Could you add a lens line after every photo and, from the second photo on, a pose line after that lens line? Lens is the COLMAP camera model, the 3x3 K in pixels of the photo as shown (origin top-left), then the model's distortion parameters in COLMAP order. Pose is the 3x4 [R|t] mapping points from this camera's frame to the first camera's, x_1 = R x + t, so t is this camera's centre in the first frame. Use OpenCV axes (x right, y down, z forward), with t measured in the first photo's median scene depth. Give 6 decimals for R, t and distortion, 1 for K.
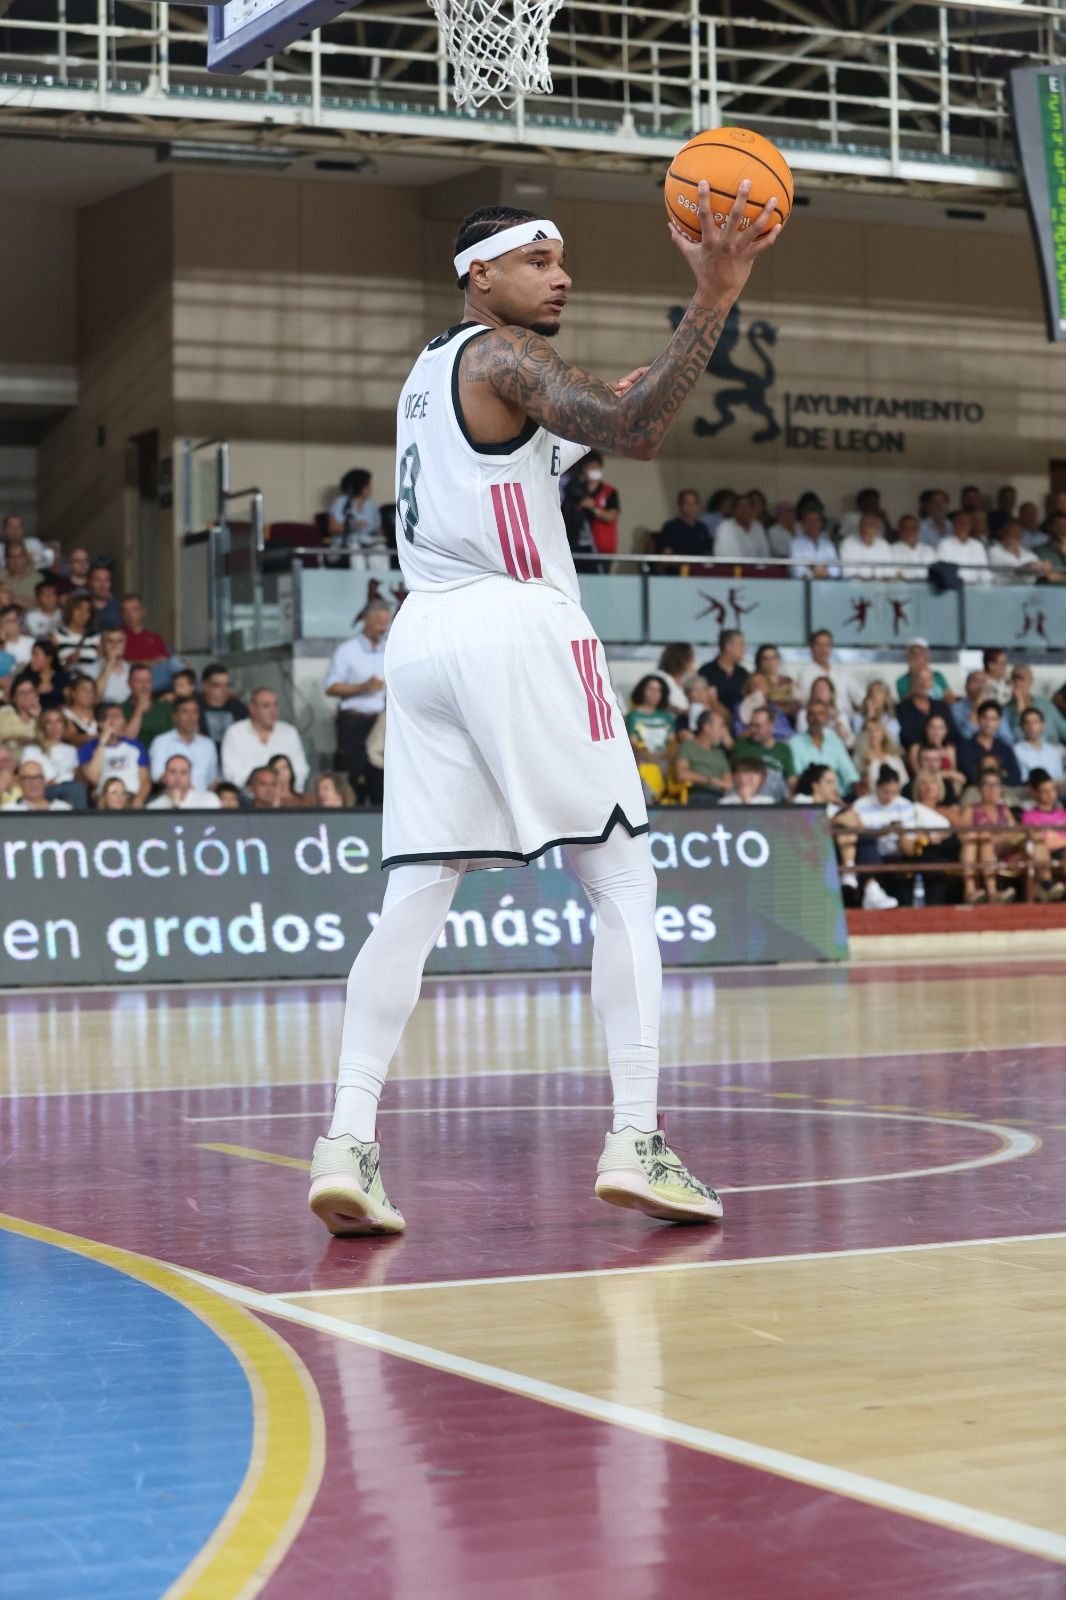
lens RADIAL K [[3469.8, 0, 533.0], [0, 3469.8, 800.0], [0, 0, 1]] dist [-0.267180, 0.009977]
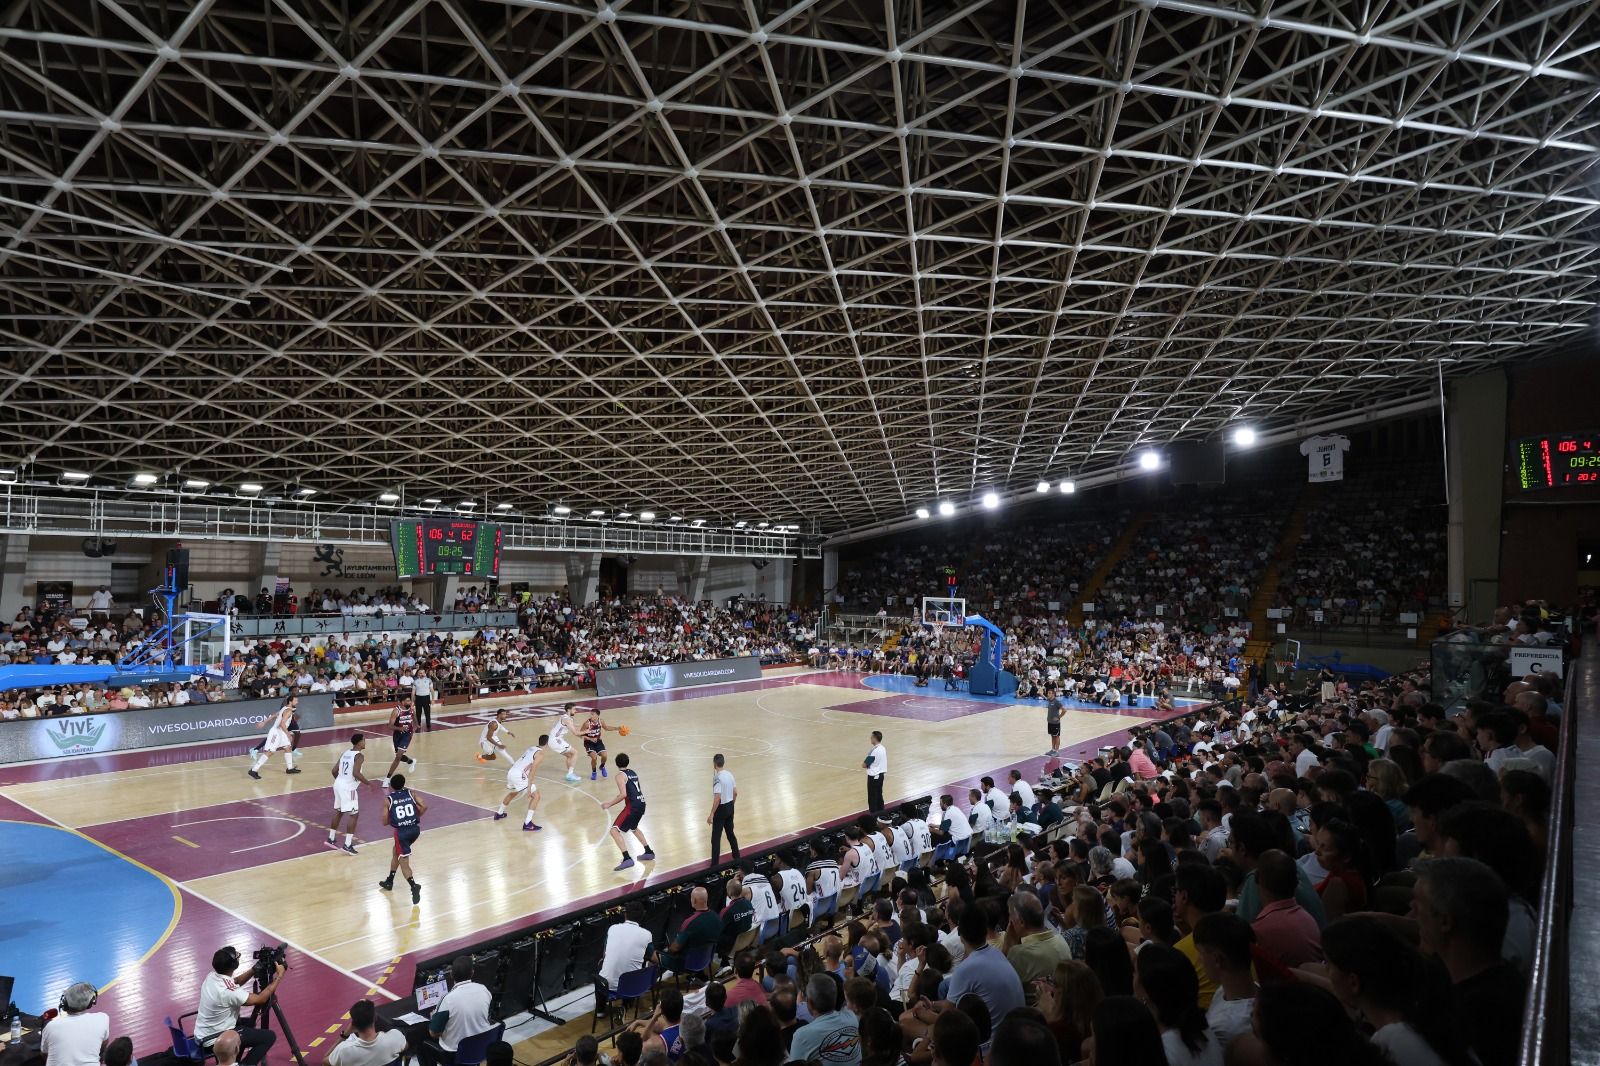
lens RADIAL K [[998.6, 0, 800.0], [0, 998.6, 533.0], [0, 0, 1]] dist [0.002562, 0.001712]
pose [[0.898540, 0.045119, 0.436565, 0.040027], [-0.033383, 0.998846, -0.034521, -0.146537], [-0.437619, 0.016444, 0.899010, -0.416010]]
